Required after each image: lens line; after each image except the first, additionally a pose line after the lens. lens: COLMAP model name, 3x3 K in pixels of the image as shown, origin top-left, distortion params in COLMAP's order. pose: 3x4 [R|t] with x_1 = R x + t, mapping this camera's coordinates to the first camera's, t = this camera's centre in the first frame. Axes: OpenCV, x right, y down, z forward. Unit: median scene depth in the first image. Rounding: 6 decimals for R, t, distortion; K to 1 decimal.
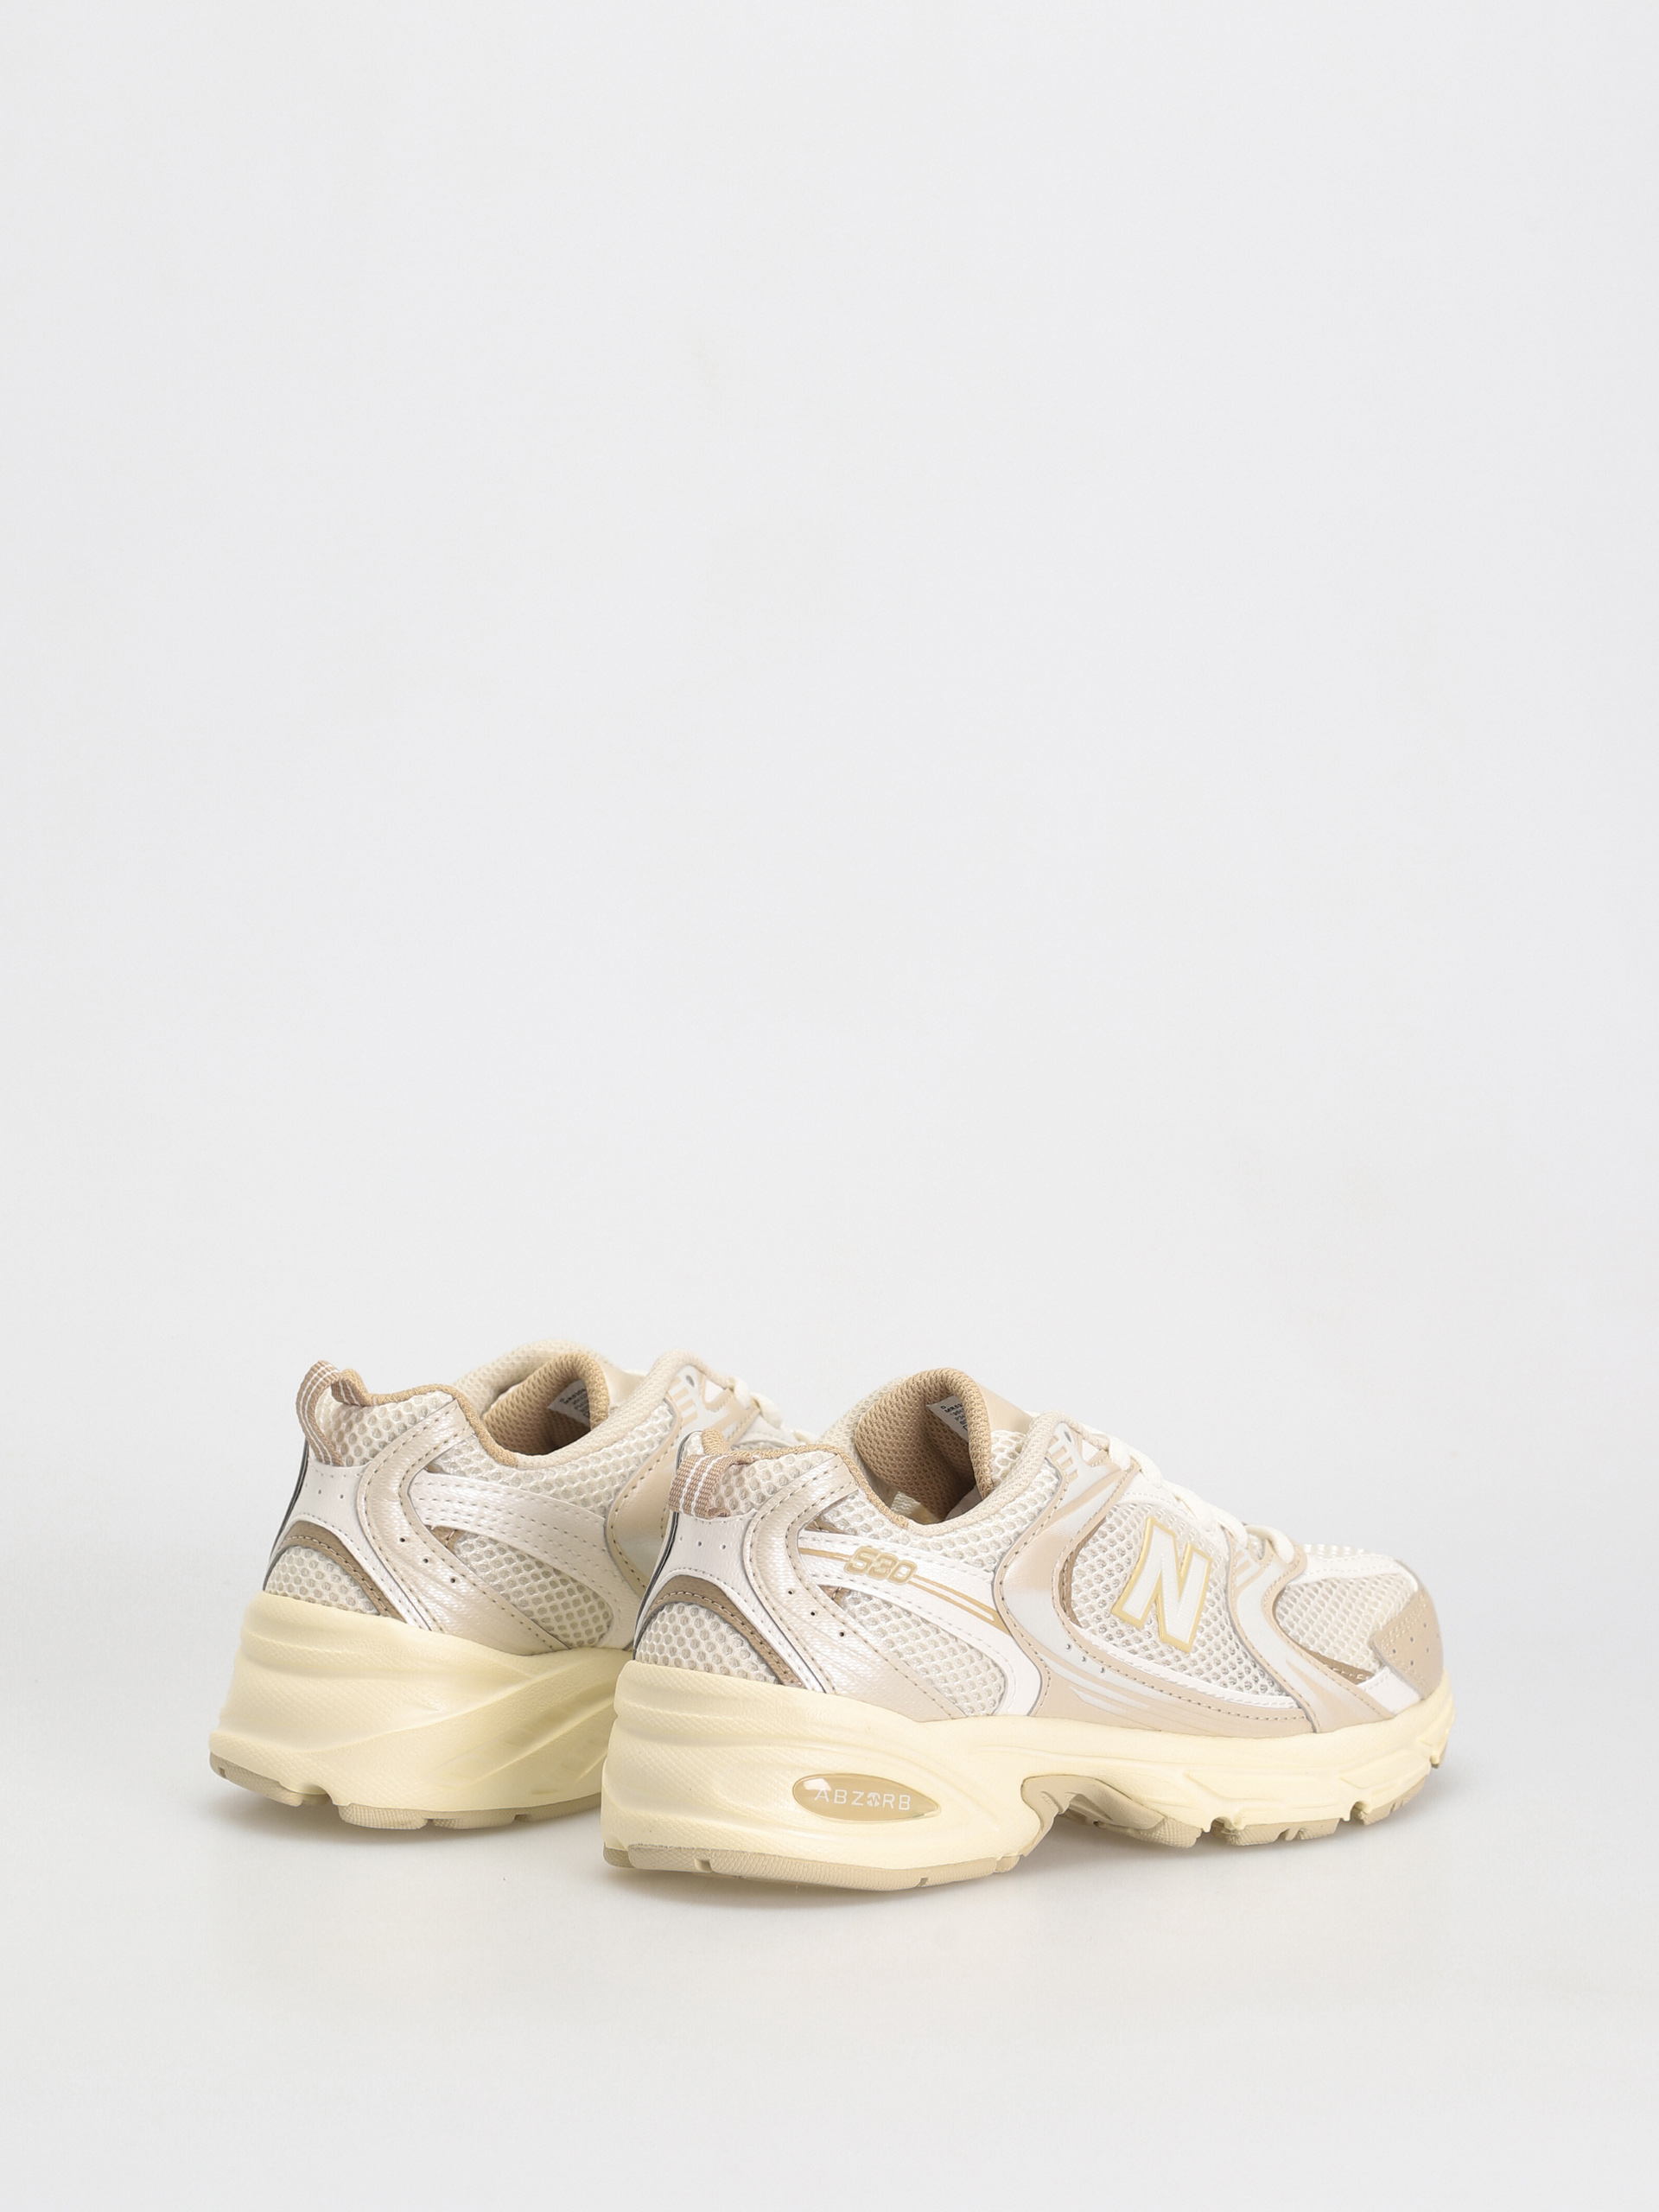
lens RADIAL K [[7248.8, 0, 829.5], [0, 7248.8, 1106.0], [0, 0, 1]] dist [-0.179534, -0.071984]
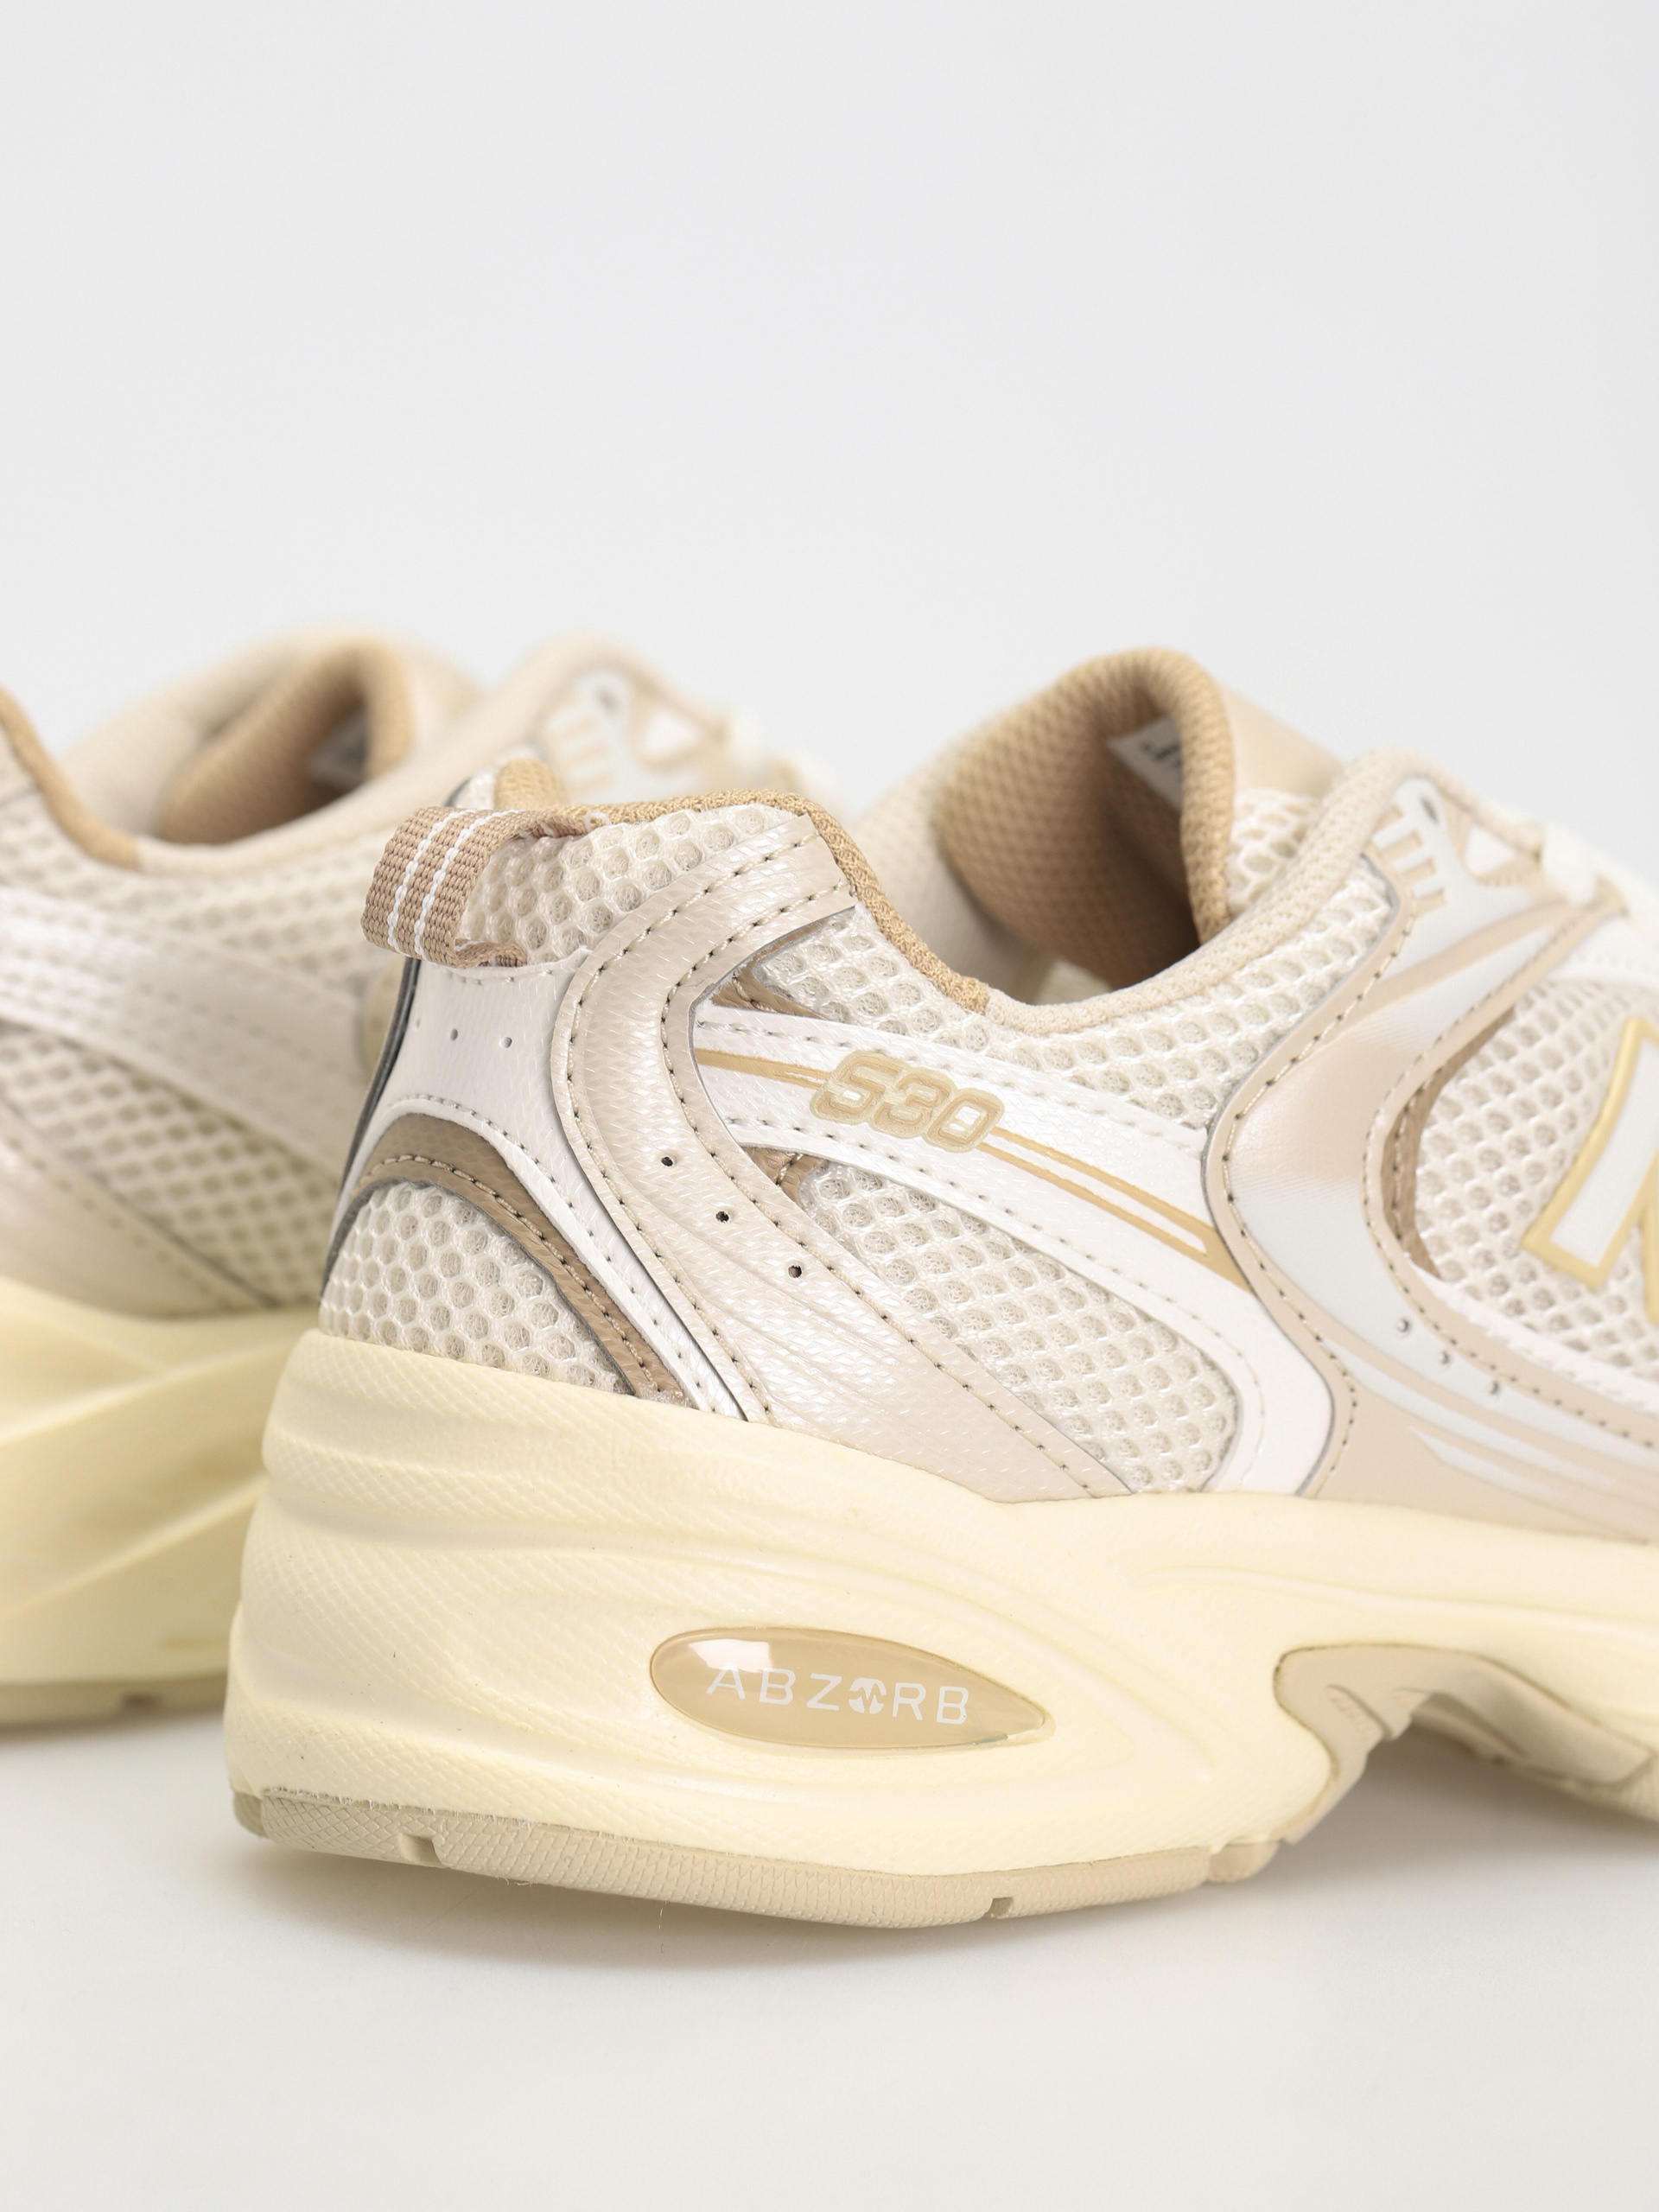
lens RADIAL K [[7248.8, 0, 829.5], [0, 7248.8, 1106.0], [0, 0, 1]] dist [-0.179534, -0.071984]
pose [[0.991585, 0.023164, -0.127366, 0.052730], [-0.019519, 0.999365, 0.029798, 0.051935], [0.127975, -0.027061, 0.991408, 0.607915]]
